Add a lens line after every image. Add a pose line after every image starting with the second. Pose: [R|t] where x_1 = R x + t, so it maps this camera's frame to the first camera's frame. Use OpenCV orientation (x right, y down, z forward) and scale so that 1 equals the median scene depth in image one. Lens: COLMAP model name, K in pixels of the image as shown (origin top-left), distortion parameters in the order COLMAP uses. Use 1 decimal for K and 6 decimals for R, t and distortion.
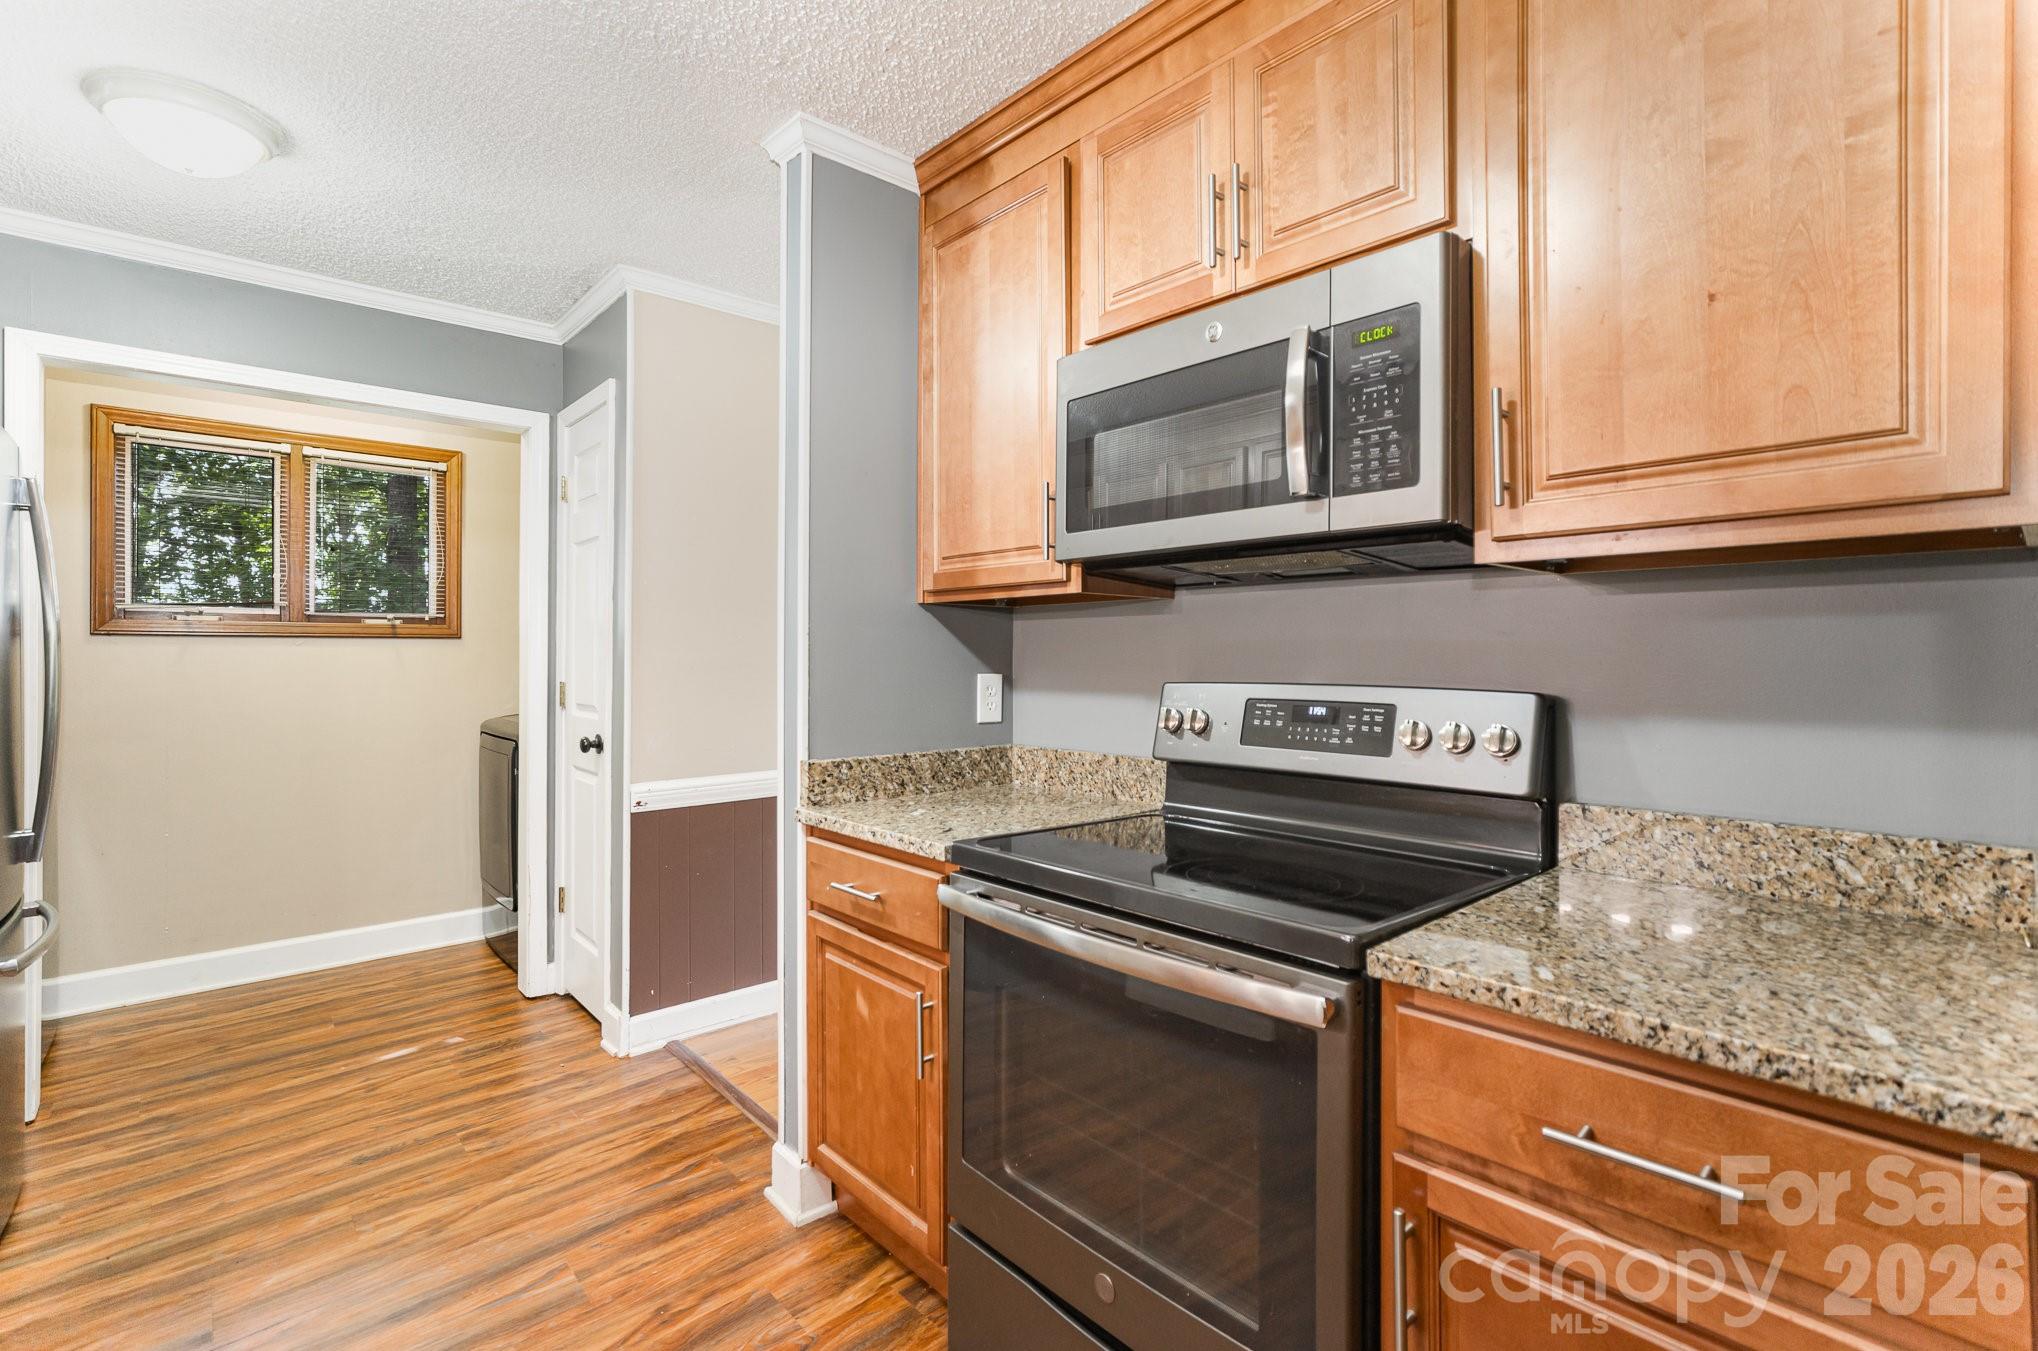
lens RADIAL K [[908.3, 0, 1028.2], [0, 908.3, 662.7], [0, 0, 1]] dist [0.002981, 0.000275]
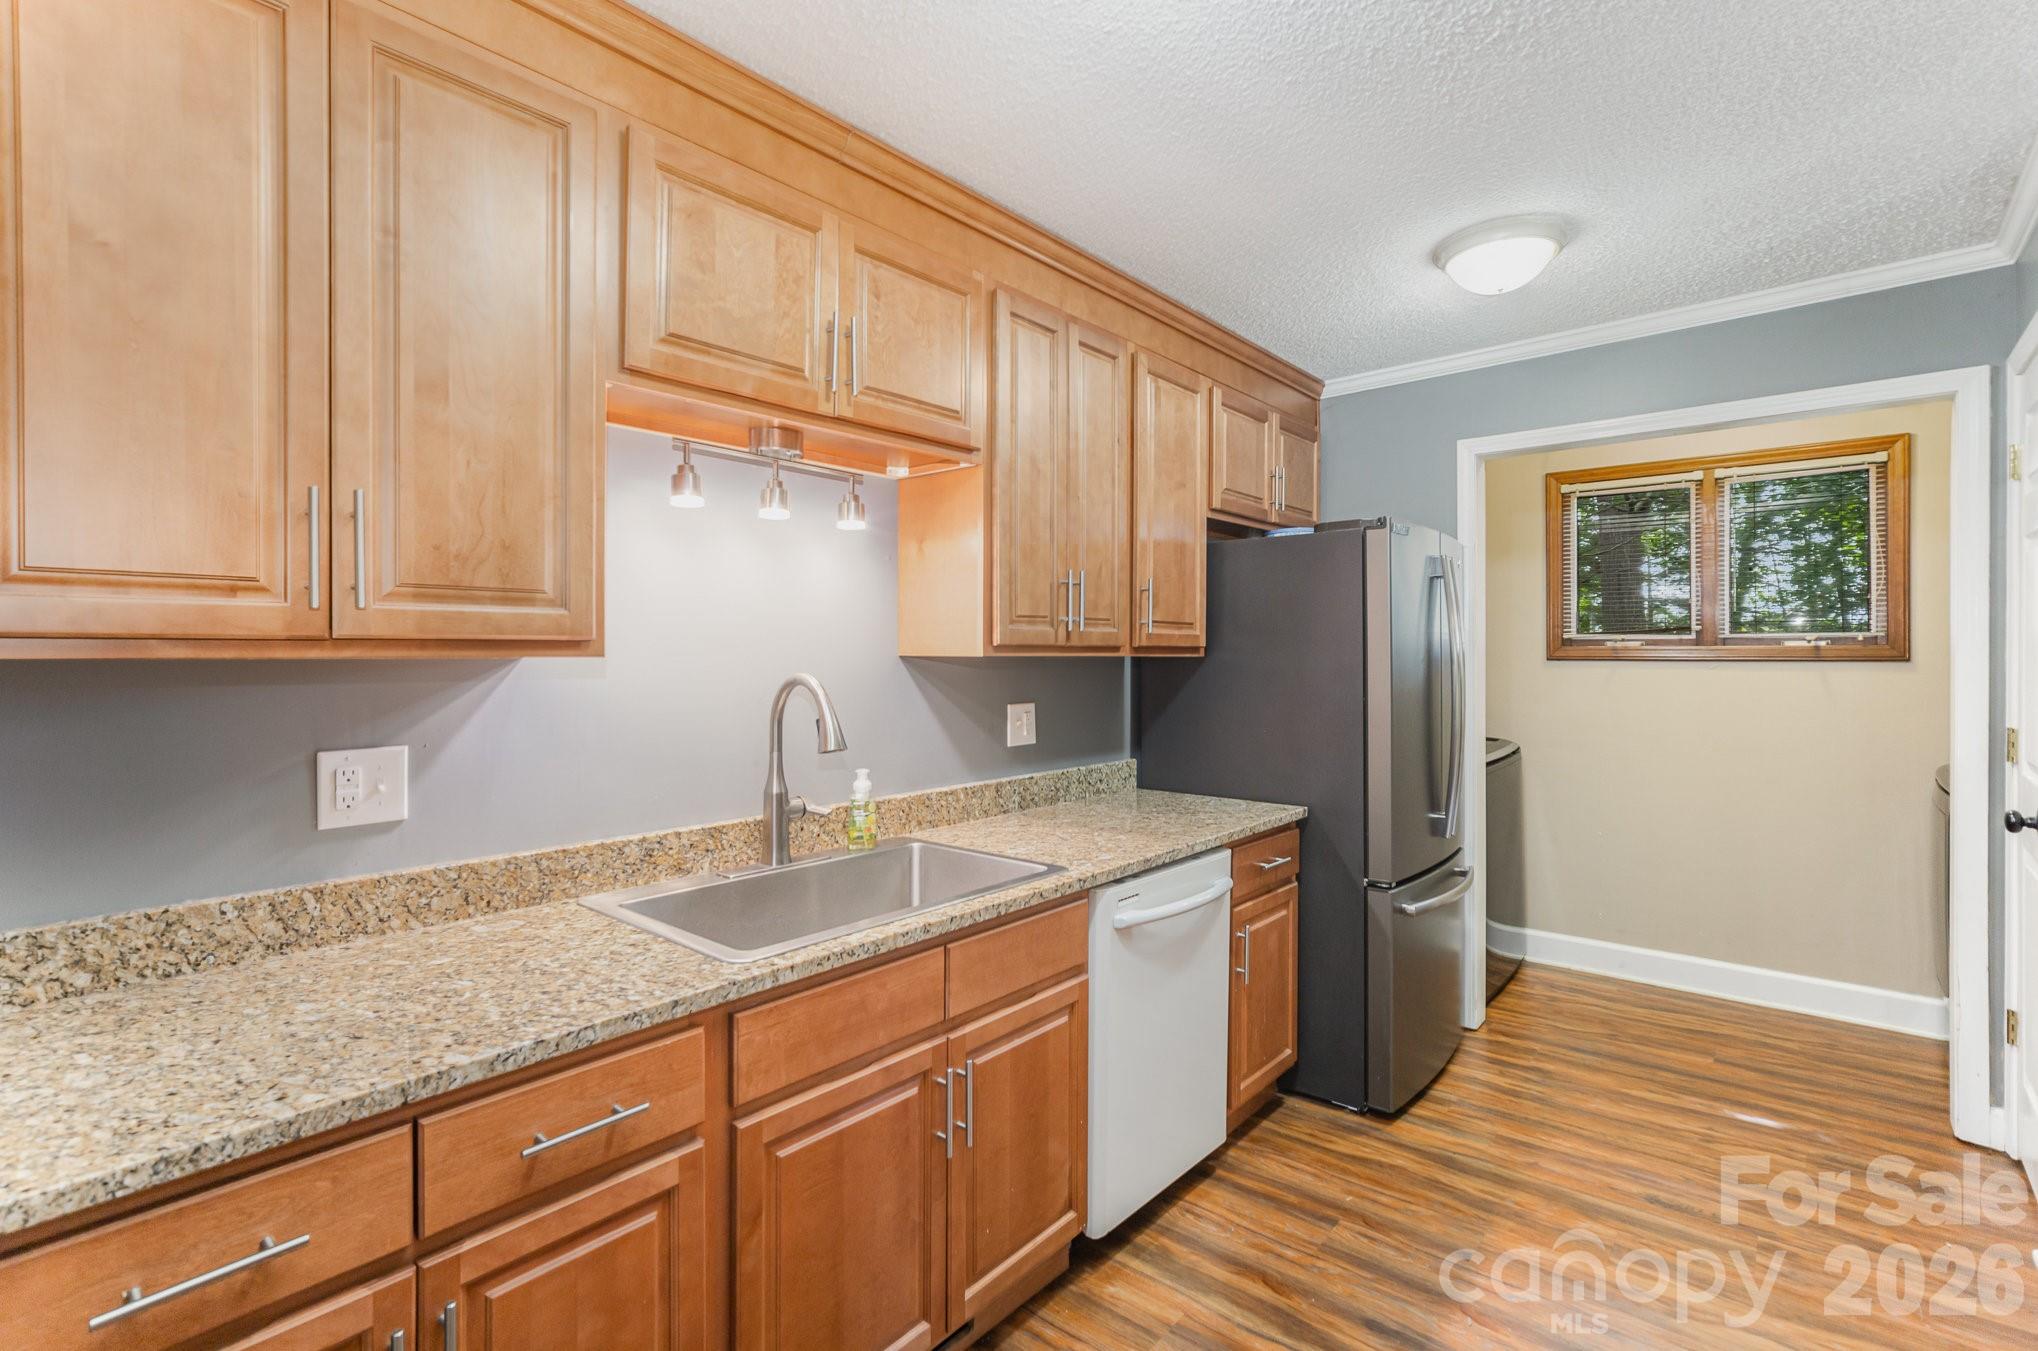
lens RADIAL K [[928.3, 0, 1013.0], [0, 928.3, 663.0], [0, 0, 1]] dist [0.004529, 0.000620]
pose [[0.125889, 0.009129, -0.992002, 0.132954], [-0.008294, 0.999932, 0.008150, -0.031312], [0.992010, 0.007202, 0.125956, 0.122490]]
